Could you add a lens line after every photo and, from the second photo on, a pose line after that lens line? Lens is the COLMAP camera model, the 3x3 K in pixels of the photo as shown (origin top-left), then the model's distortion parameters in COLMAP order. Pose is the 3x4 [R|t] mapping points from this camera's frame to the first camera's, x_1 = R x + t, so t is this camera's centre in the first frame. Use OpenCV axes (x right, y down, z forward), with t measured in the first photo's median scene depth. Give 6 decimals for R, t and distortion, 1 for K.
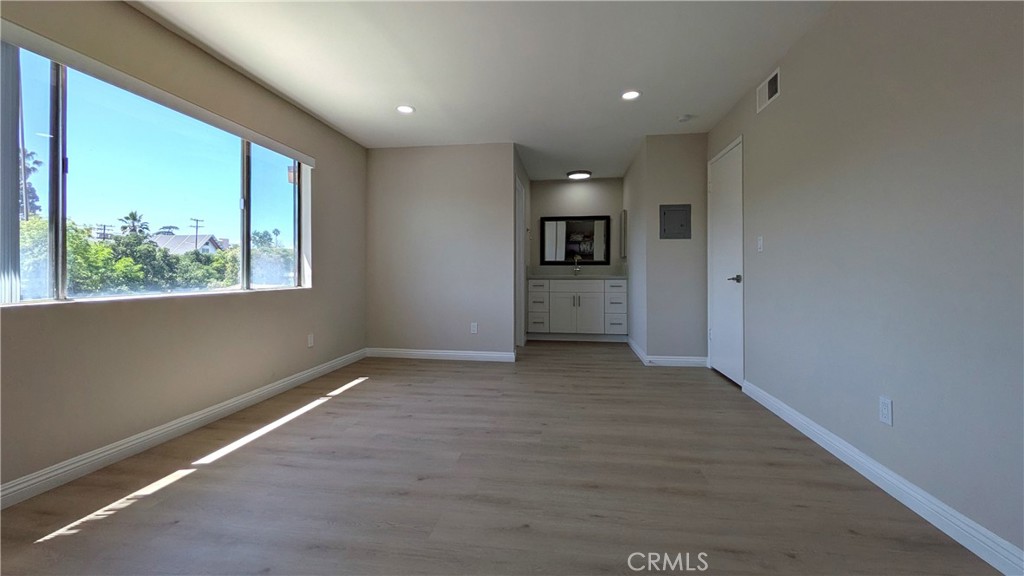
lens RADIAL K [[409.8, 0, 515.0], [0, 409.8, 292.0], [0, 0, 1]] dist [-0.004148, -0.000047]
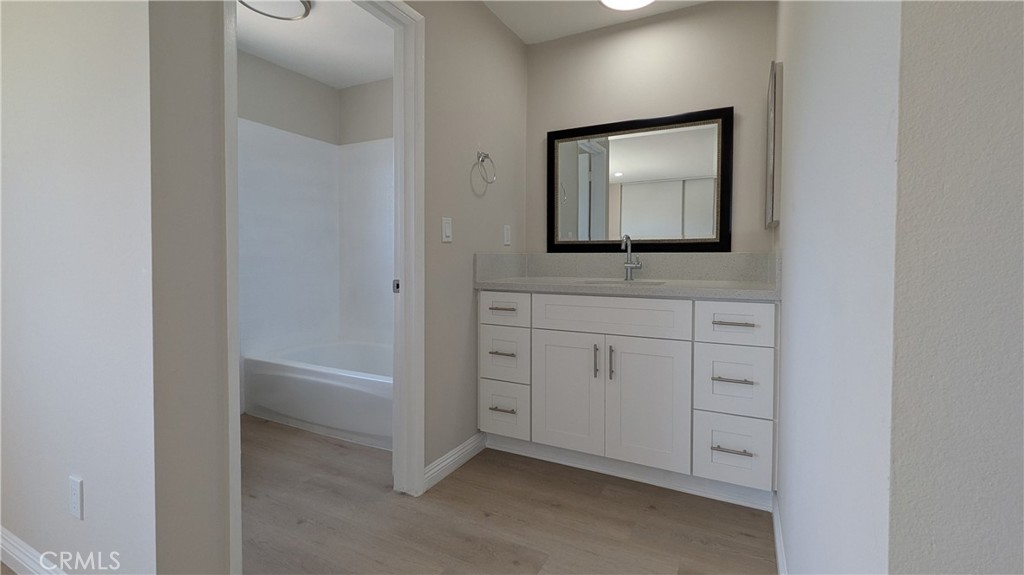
lens RADIAL K [[457.5, 0, 513.2], [0, 457.5, 282.1], [0, 0, 1]] dist [-0.003270, -0.000174]
pose [[0.942454, 0.018758, -0.333808, 0.202190], [-0.019892, 0.999802, 0.000020, -0.039616], [0.333742, 0.006621, 0.942641, 0.627315]]
